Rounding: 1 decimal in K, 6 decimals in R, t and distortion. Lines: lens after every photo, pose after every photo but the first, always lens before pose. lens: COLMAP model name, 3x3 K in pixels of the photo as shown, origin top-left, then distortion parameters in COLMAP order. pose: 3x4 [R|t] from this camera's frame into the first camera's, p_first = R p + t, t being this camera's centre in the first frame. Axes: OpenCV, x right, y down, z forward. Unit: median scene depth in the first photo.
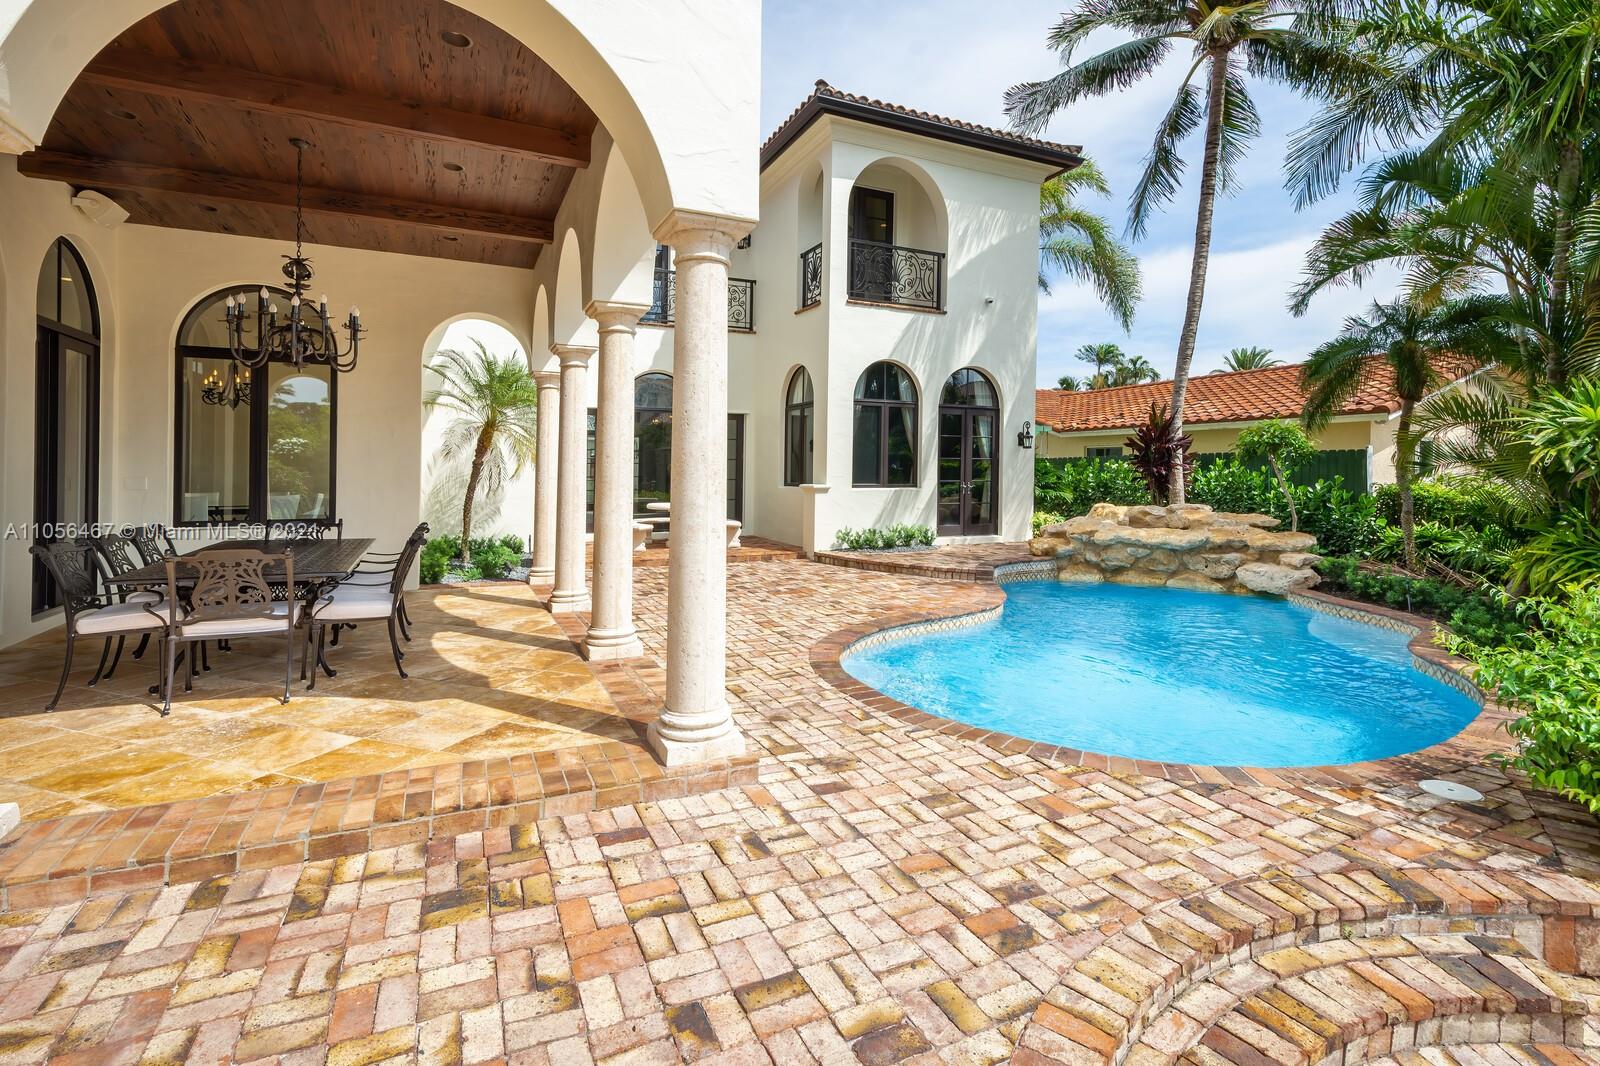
lens RADIAL K [[726.9, 0, 783.2], [0, 726.9, 474.7], [0, 0, 1]] dist [0.003358, 0.000523]
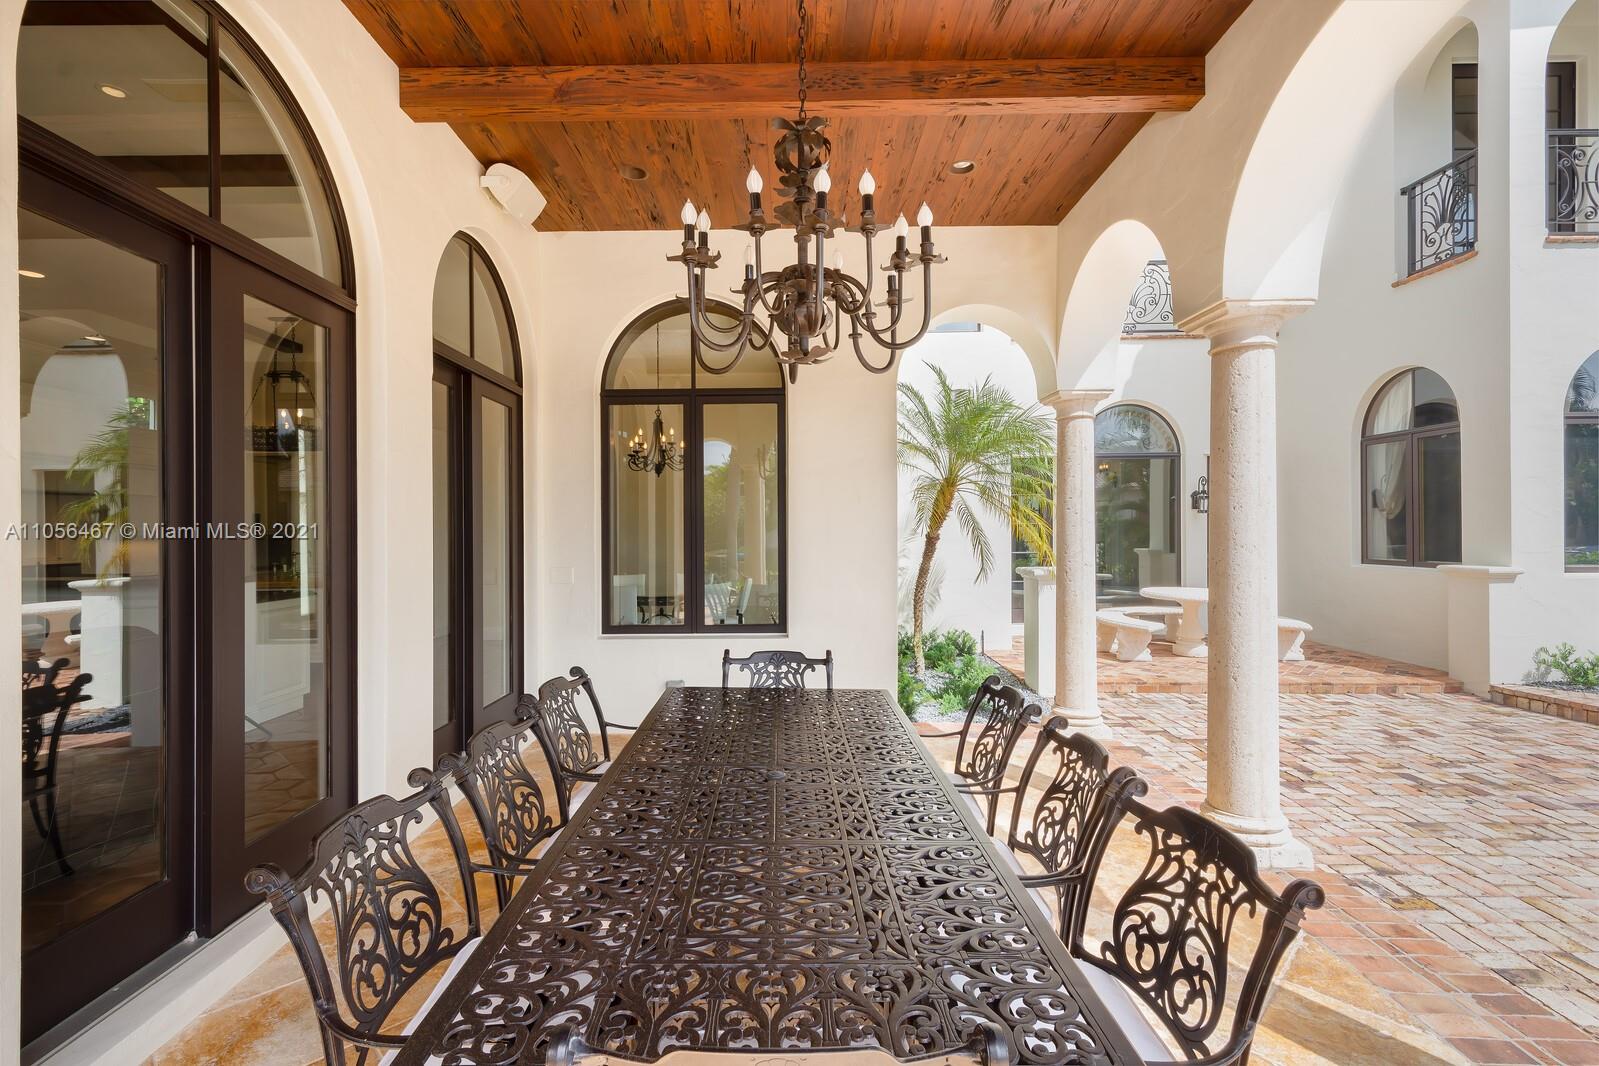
lens RADIAL K [[726.4, 0, 797.3], [0, 726.4, 537.2], [0, 0, 1]] dist [0.003358, 0.000523]
pose [[0.904199, -0.005251, -0.427080, -0.336366], [0.007420, 0.999967, 0.003415, -0.026279], [0.427048, -0.006257, 0.904207, 0.414208]]
